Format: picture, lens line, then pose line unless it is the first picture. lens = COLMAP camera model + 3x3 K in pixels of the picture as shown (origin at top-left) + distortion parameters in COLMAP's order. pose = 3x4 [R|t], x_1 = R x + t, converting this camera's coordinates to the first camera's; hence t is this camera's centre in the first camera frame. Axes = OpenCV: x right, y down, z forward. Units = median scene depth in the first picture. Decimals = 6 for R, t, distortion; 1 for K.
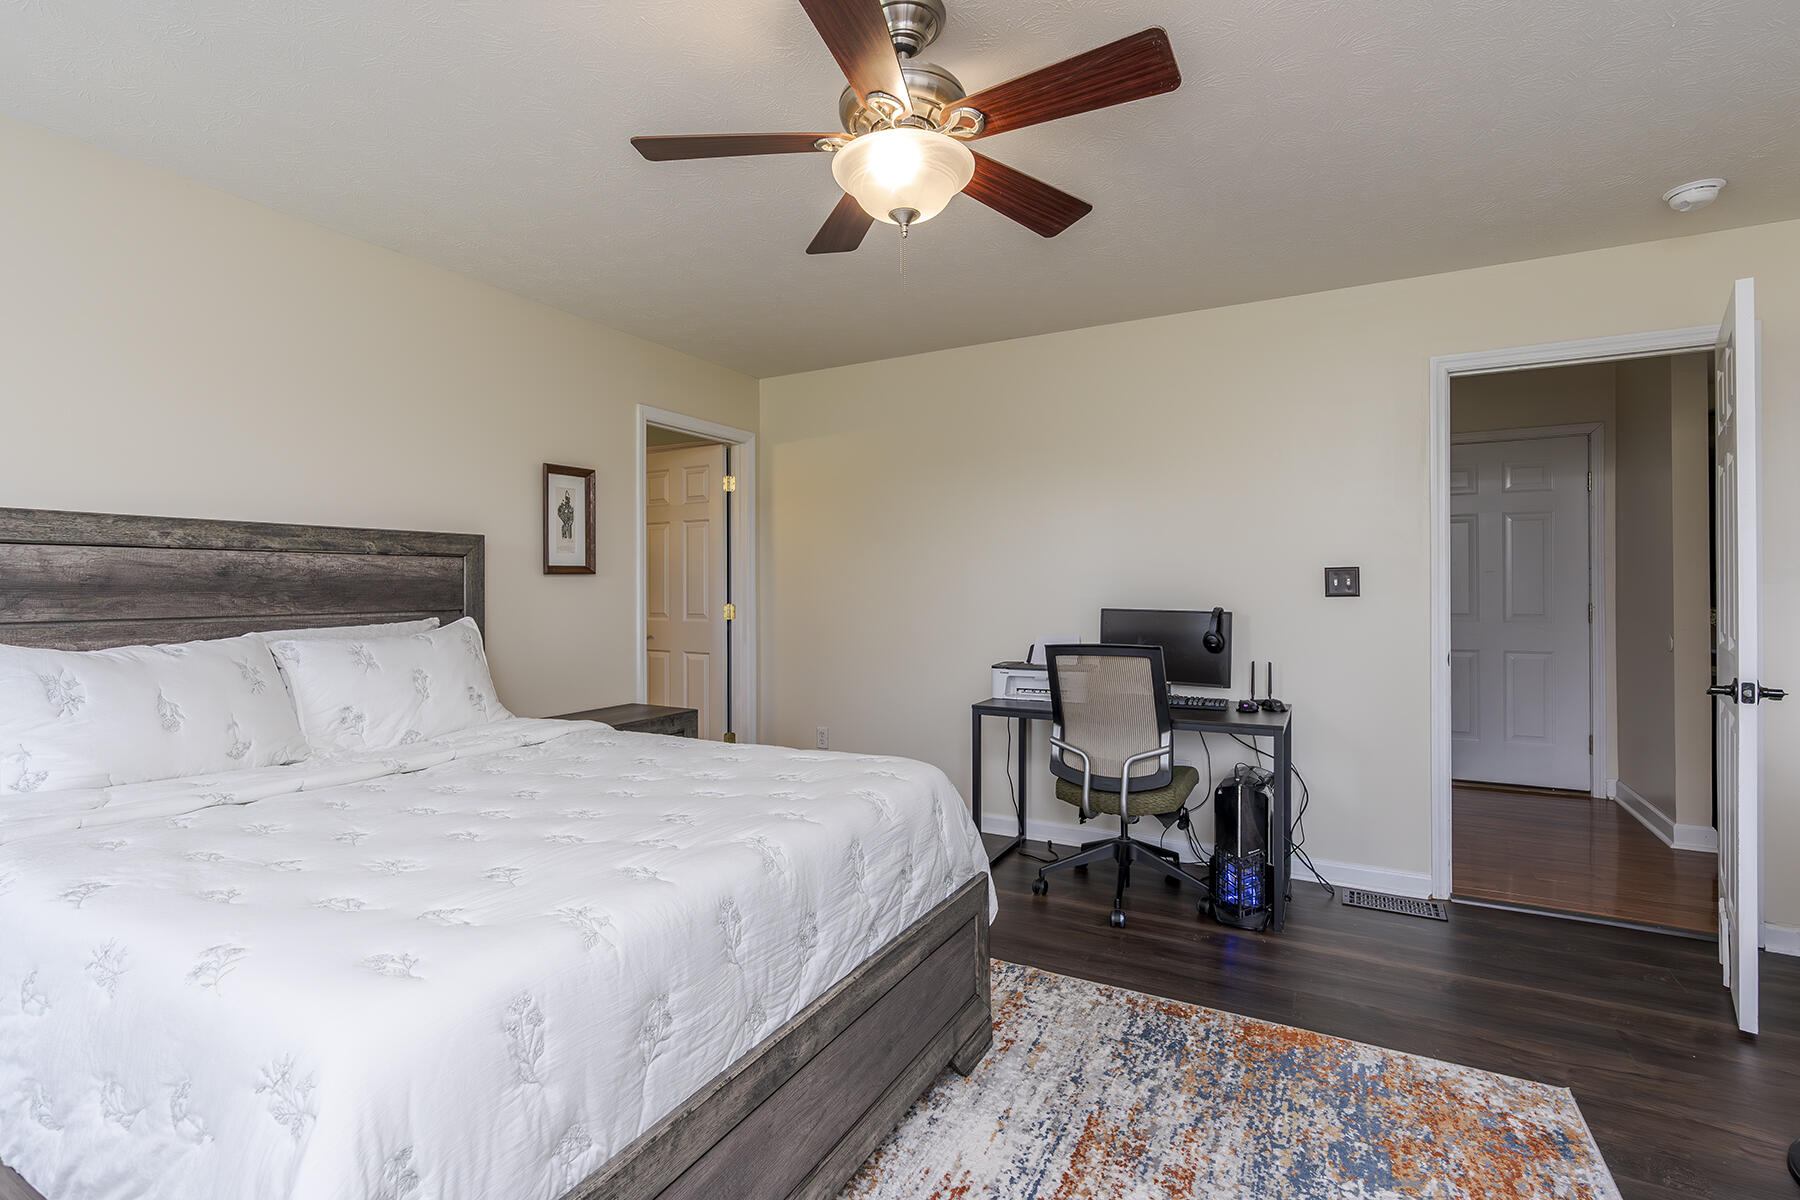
lens RADIAL K [[825.3, 0, 894.5], [0, 825.3, 578.8], [0, 0, 1]] dist [-0.005649, -0.000157]
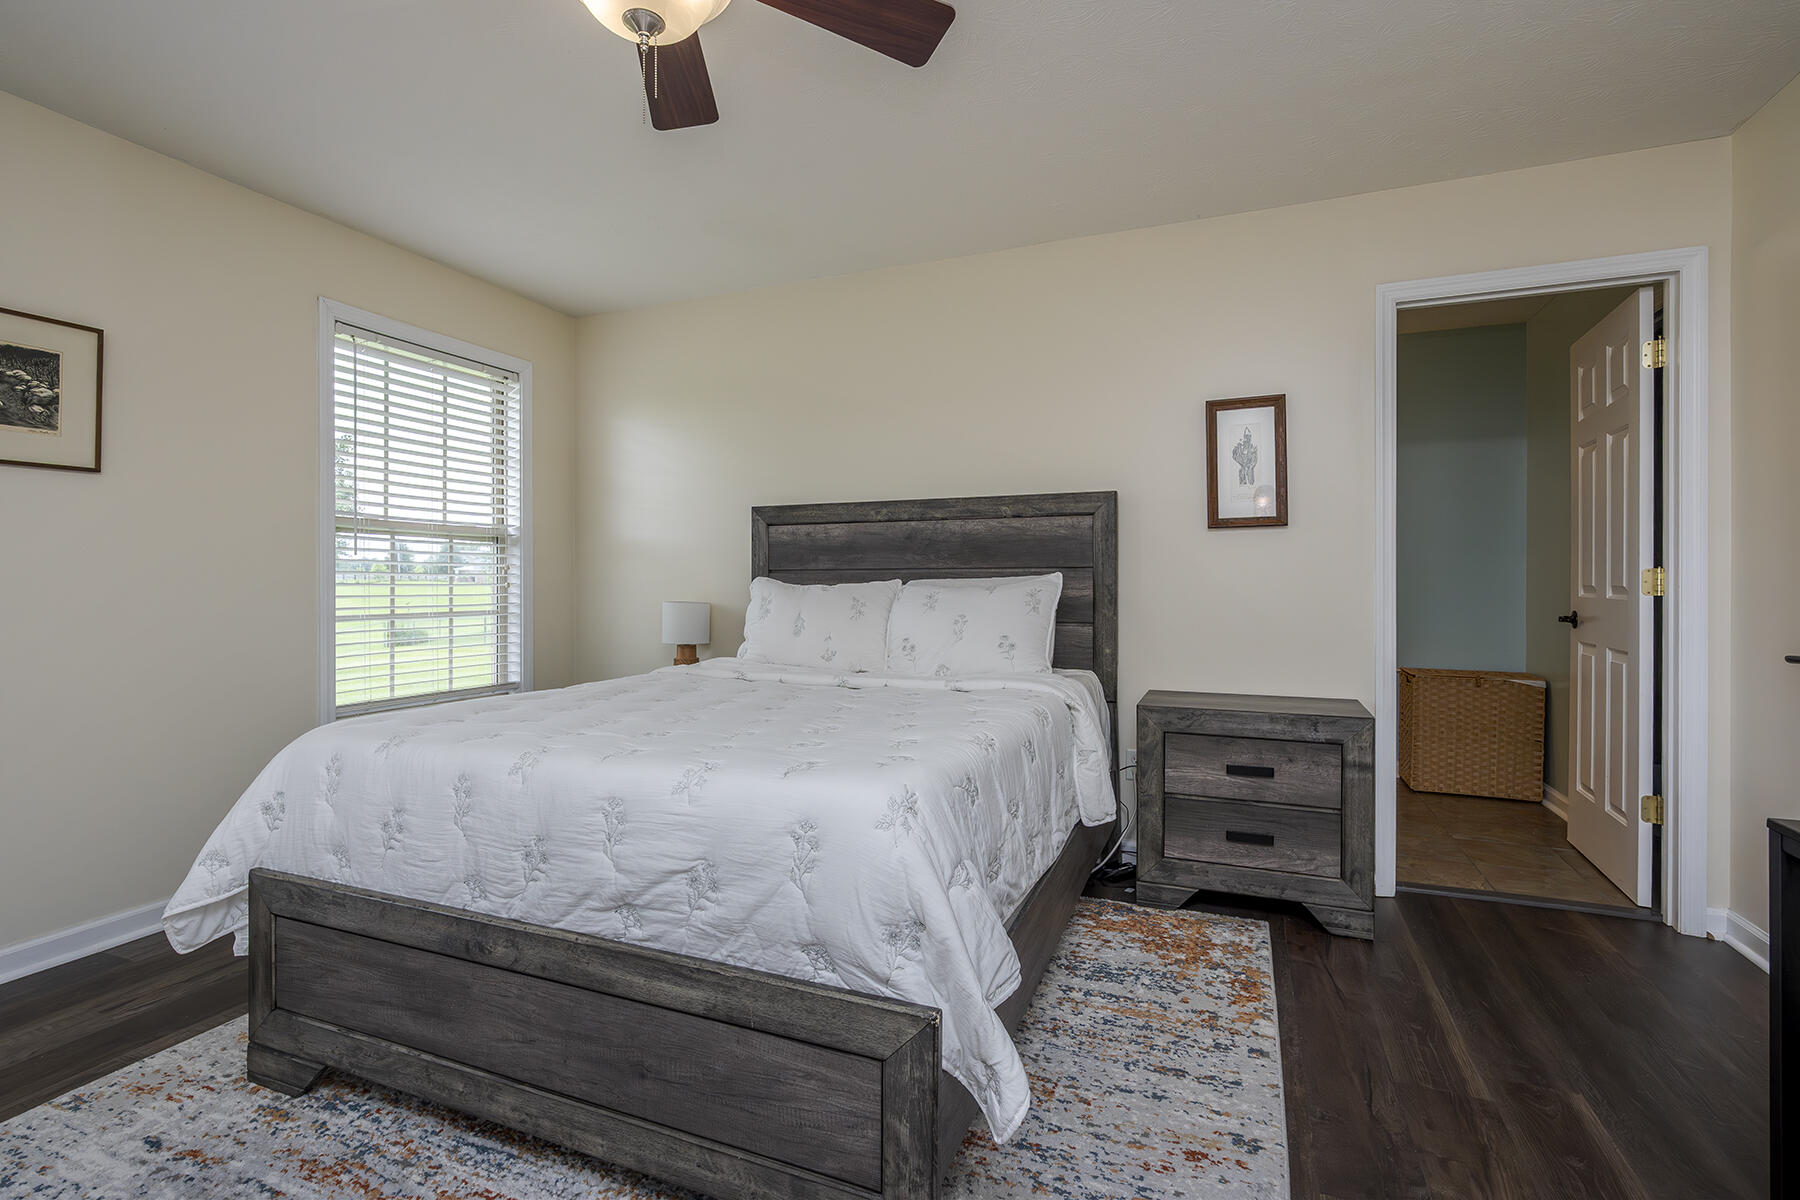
lens RADIAL K [[825.3, 0, 894.5], [0, 825.3, 578.8], [0, 0, 1]] dist [-0.005649, -0.000157]
pose [[0.115837, 0.001542, -0.993267, 0.493068], [0.011513, 0.999930, 0.002895, 0.050262], [0.993202, -0.011771, 0.115811, 0.691867]]
